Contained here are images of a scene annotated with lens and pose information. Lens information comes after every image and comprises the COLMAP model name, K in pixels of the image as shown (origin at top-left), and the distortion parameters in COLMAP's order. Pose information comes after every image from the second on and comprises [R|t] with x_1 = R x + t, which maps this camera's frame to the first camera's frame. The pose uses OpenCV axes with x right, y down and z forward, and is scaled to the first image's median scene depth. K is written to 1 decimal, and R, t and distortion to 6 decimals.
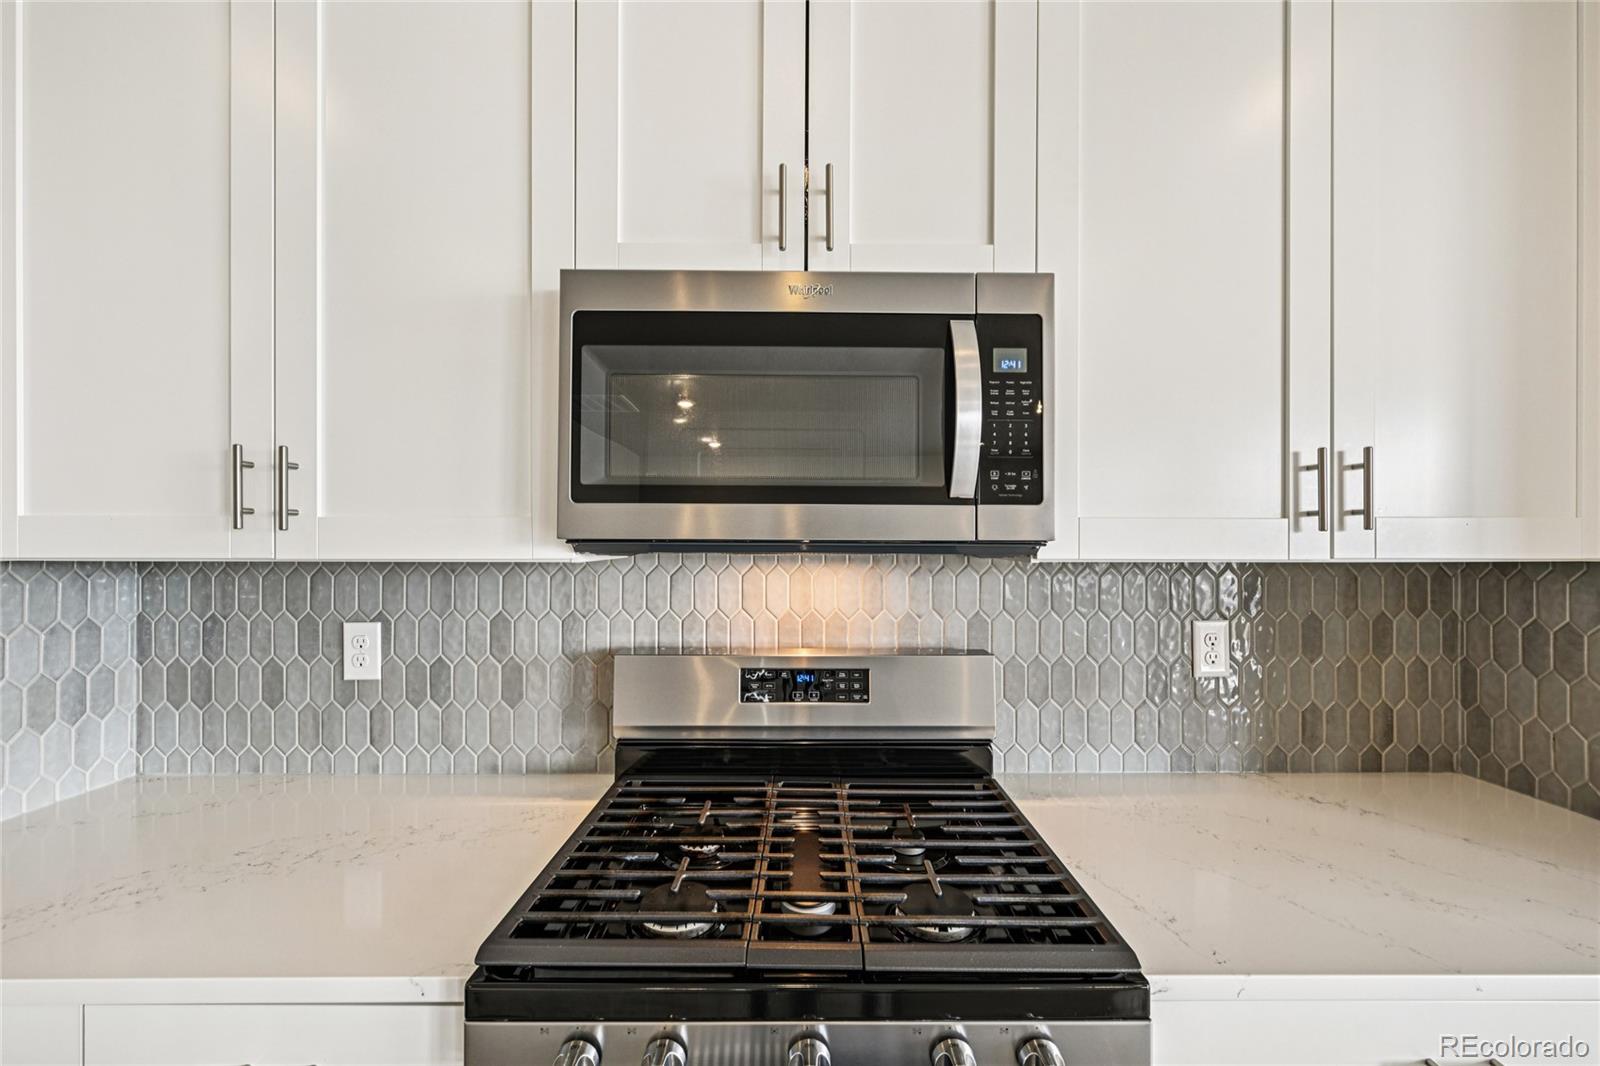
lens RADIAL K [[637.4, 0, 804.1], [0, 637.4, 556.7], [0, 0, 1]] dist [0.000635, -0.000117]
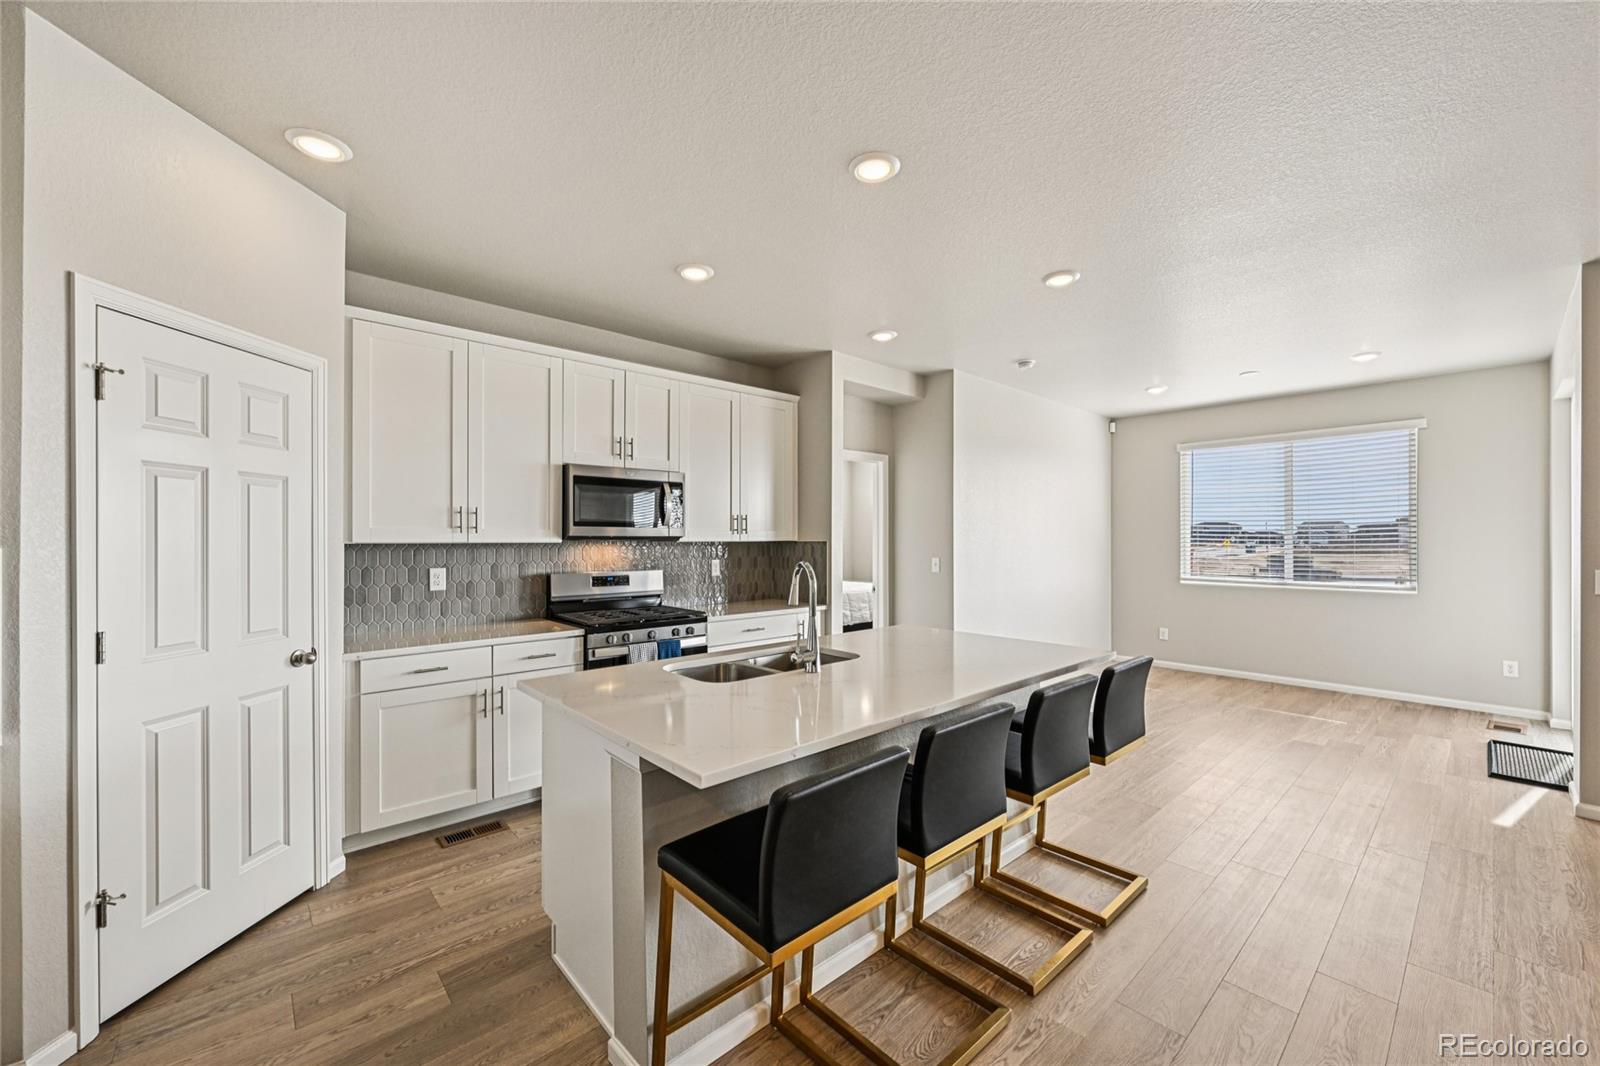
lens RADIAL K [[624.7, 0, 800.8], [0, 624.7, 537.4], [0, 0, 1]] dist [-0.001083, 0.000067]
pose [[0.749179, -0.001434, 0.662366, -1.362106], [0.008478, 0.999936, -0.007425, 0.012476], [-0.662314, 0.011178, 0.749143, -1.997381]]
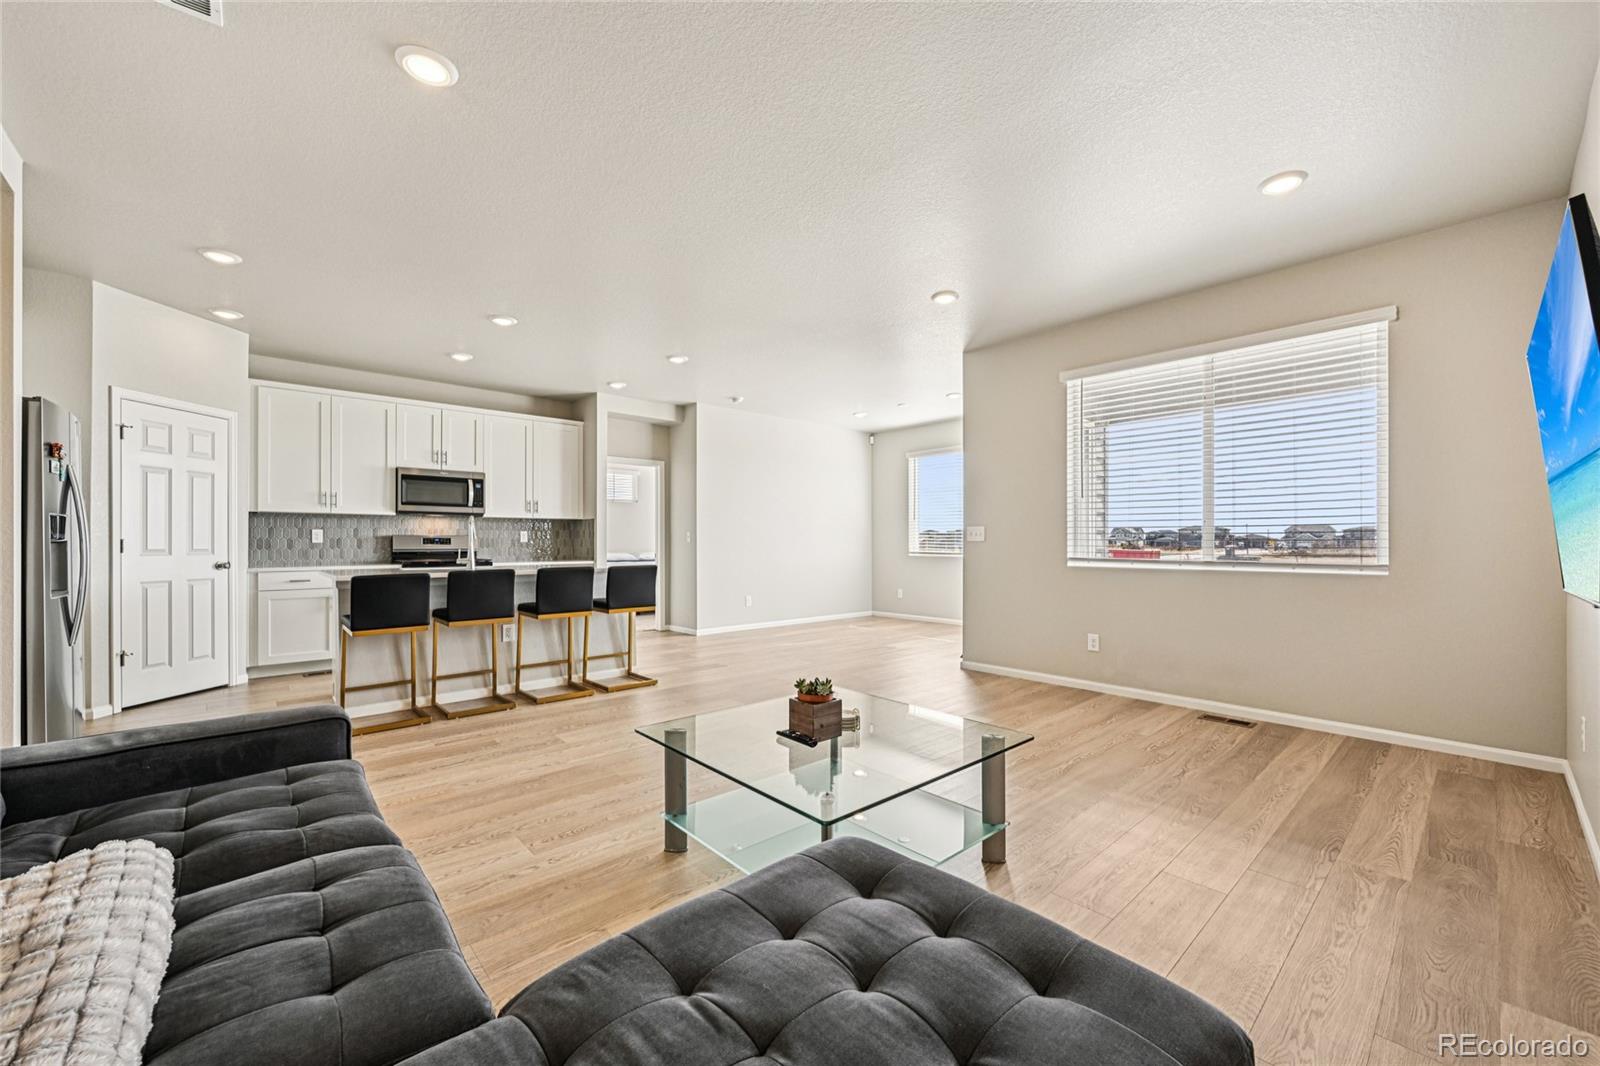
lens RADIAL K [[624.5, 0, 803.1], [0, 624.5, 541.1], [0, 0, 1]] dist [-0.002397, -0.000135]
pose [[0.749246, -0.000634, 0.662292, -1.104713], [0.008612, 0.999924, -0.008785, 0.267798], [-0.662236, 0.012285, 0.749195, -4.663525]]
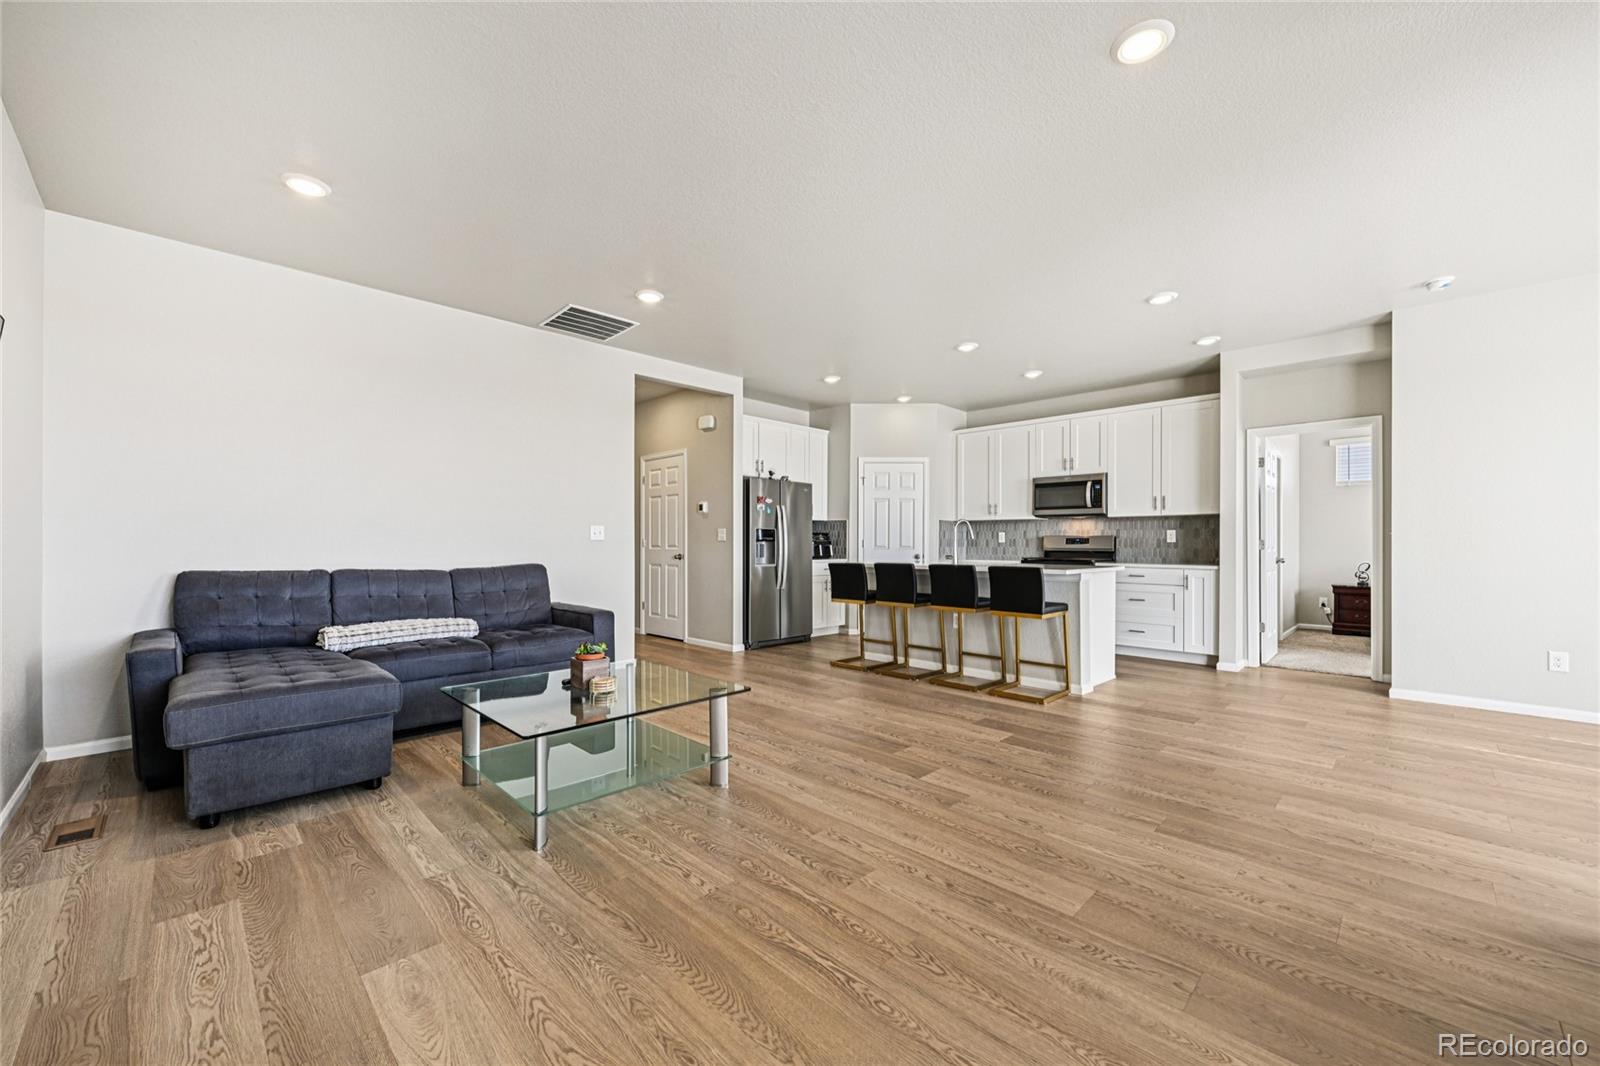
lens RADIAL K [[624.5, 0, 803.1], [0, 624.5, 541.1], [0, 0, 1]] dist [-0.002397, -0.000135]
pose [[0.700913, -0.001951, -0.713244, 2.173839], [-0.009118, 0.999890, -0.011696, 0.283413], [0.713188, 0.014702, 0.700818, -4.446836]]
